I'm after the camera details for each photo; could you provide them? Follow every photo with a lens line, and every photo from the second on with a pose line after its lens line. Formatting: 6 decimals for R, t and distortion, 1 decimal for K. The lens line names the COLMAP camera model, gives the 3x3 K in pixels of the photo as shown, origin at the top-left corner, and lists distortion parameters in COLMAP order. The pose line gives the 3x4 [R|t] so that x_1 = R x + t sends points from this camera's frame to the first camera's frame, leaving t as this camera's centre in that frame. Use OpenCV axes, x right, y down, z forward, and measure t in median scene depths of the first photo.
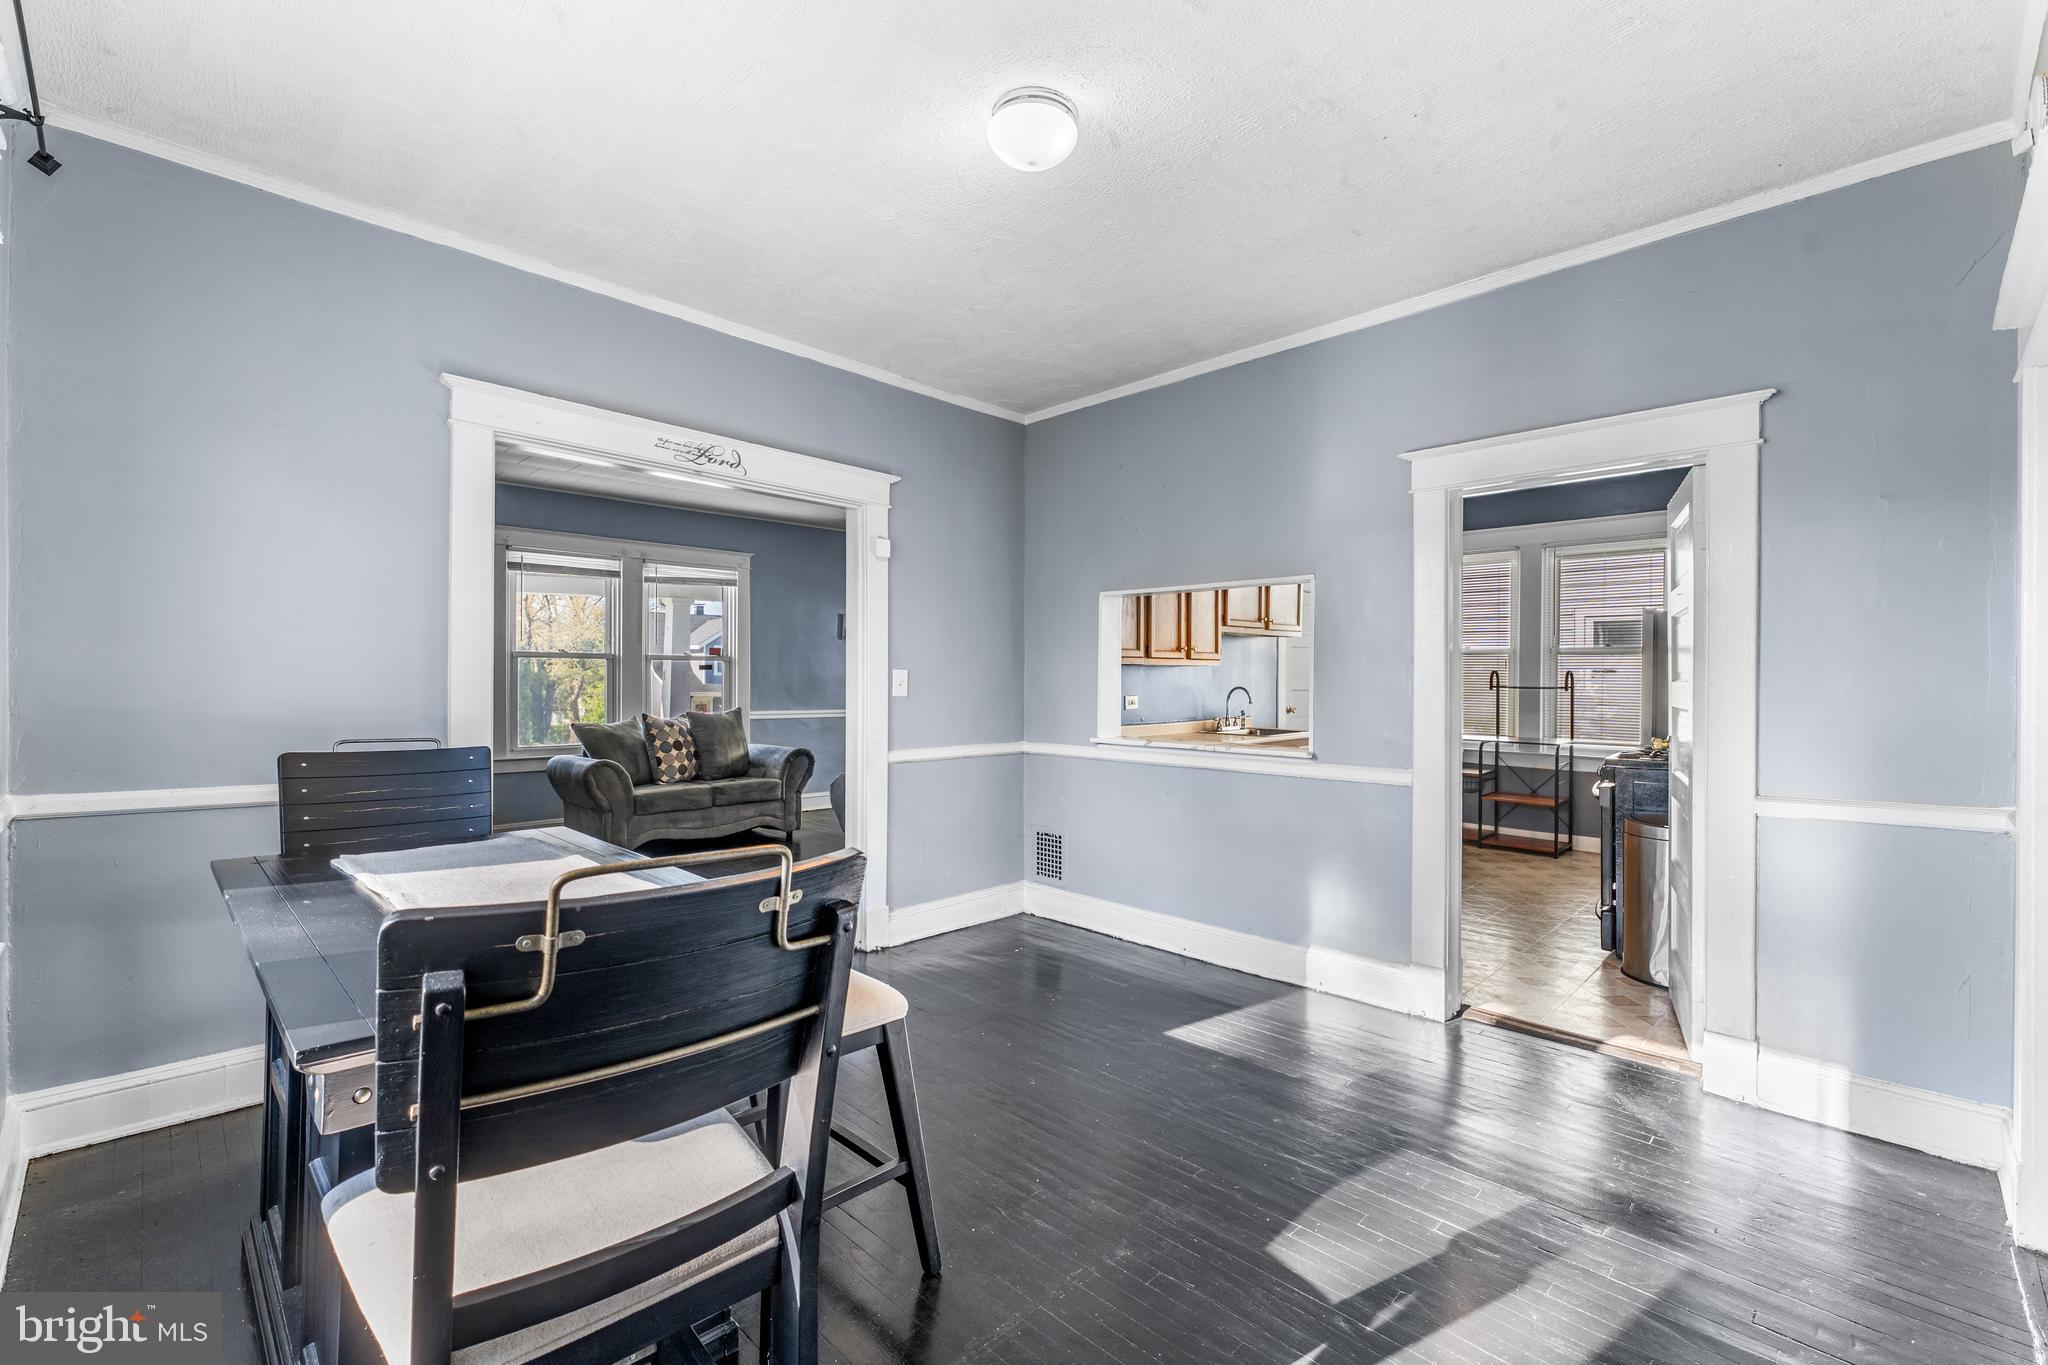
lens RADIAL K [[881.0, 0, 1040.8], [0, 881.0, 686.4], [0, 0, 1]] dist [0.000075, 0.000058]
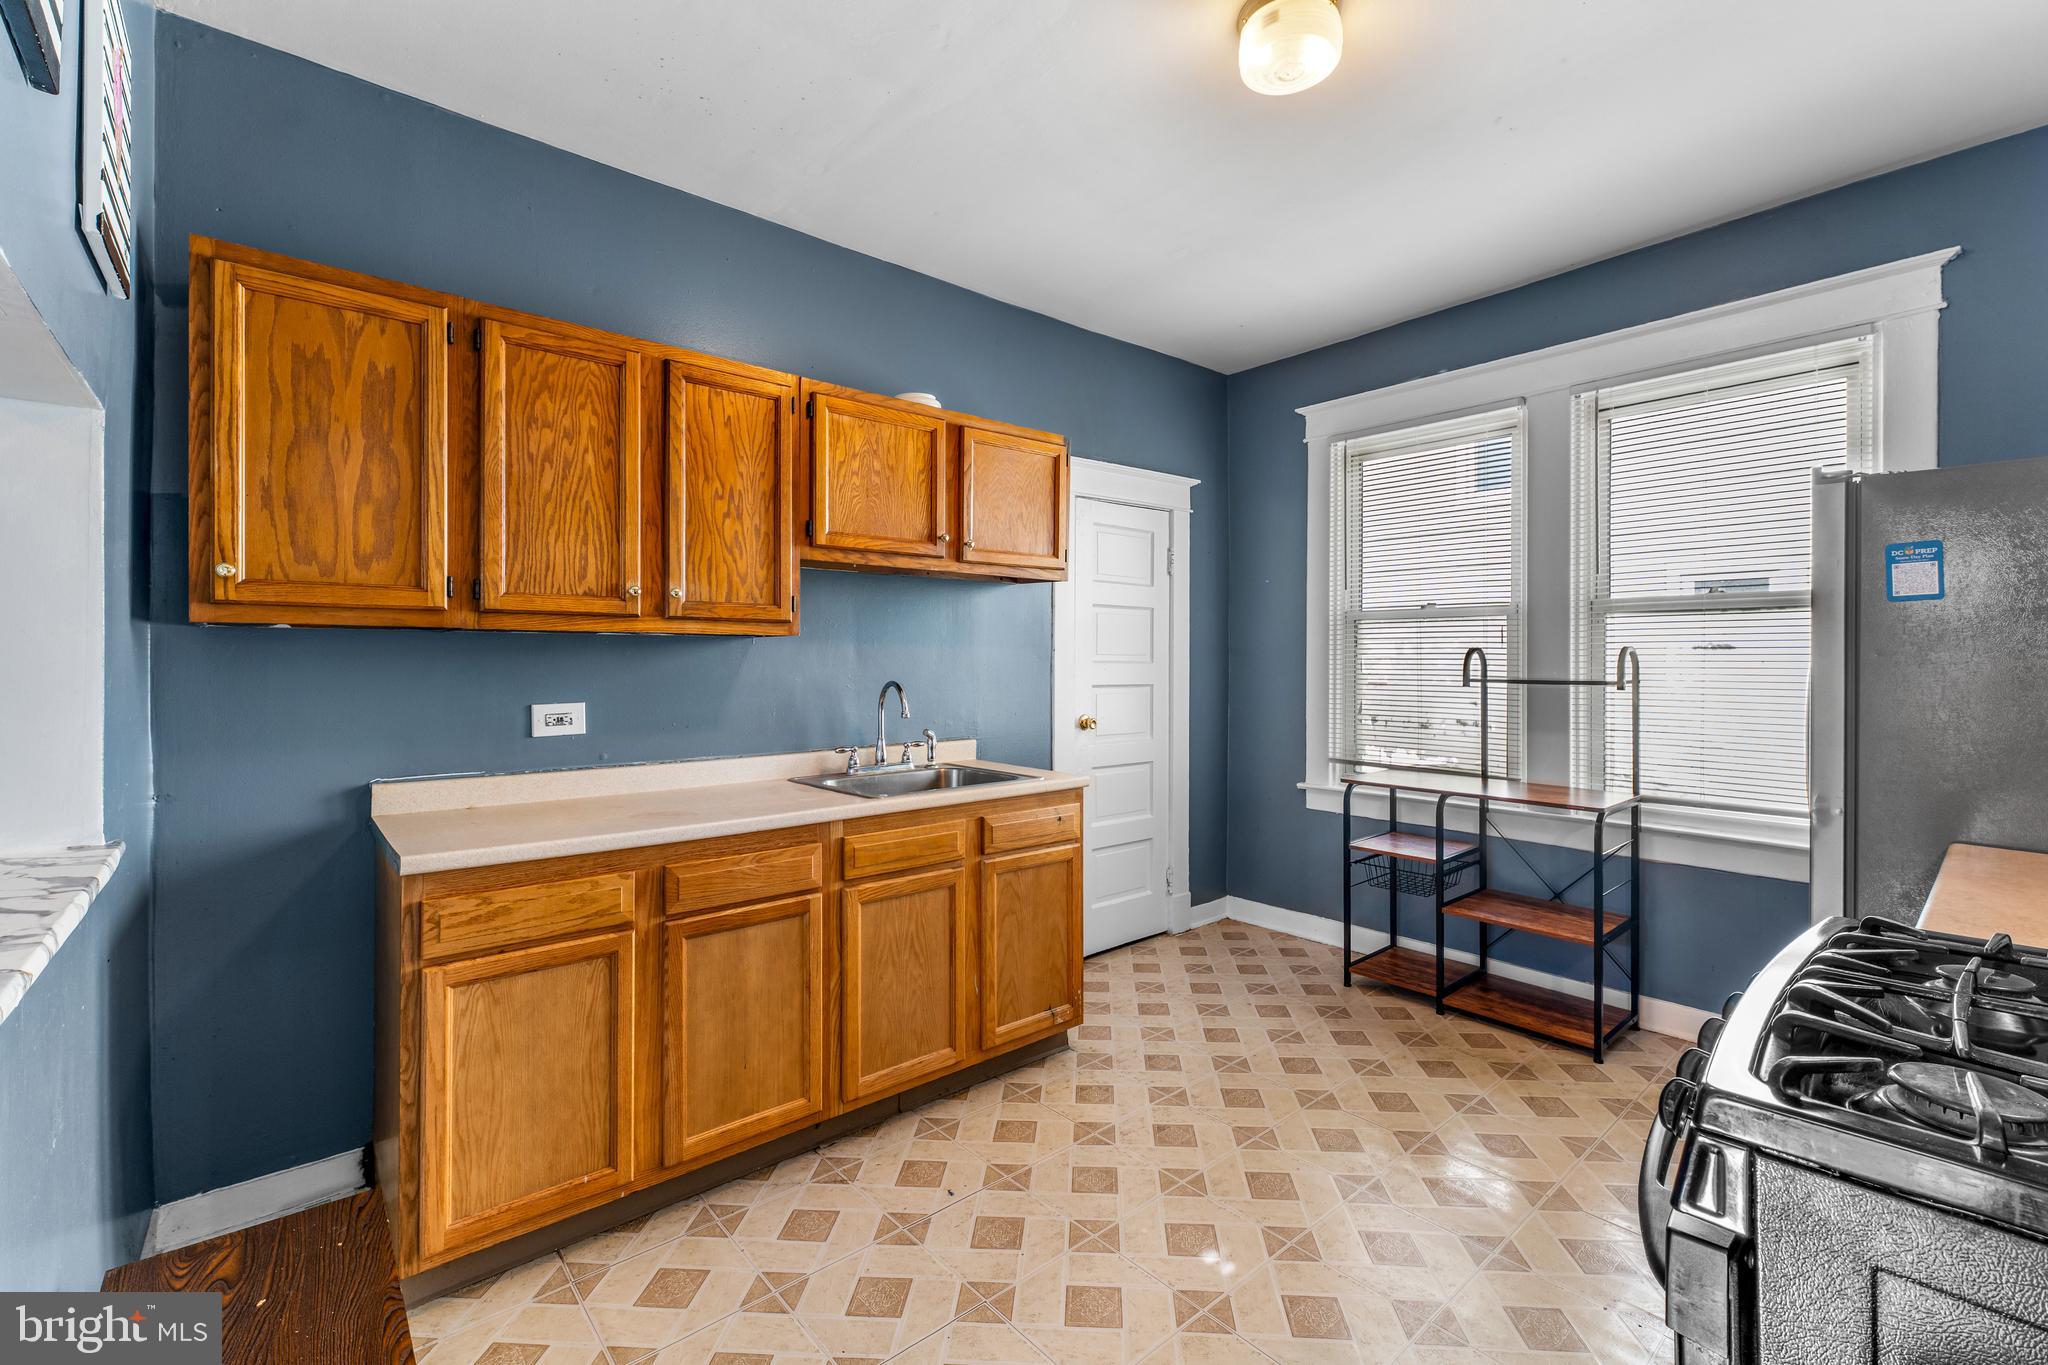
lens RADIAL K [[869.4, 0, 1052.3], [0, 869.4, 673.7], [0, 0, 1]] dist [0.000126, -0.000040]
pose [[0.997116, -0.003748, -0.075794, 0.584119], [0.003671, 0.999993, -0.001159, -0.006097], [0.075797, 0.000877, 0.997123, 0.916317]]
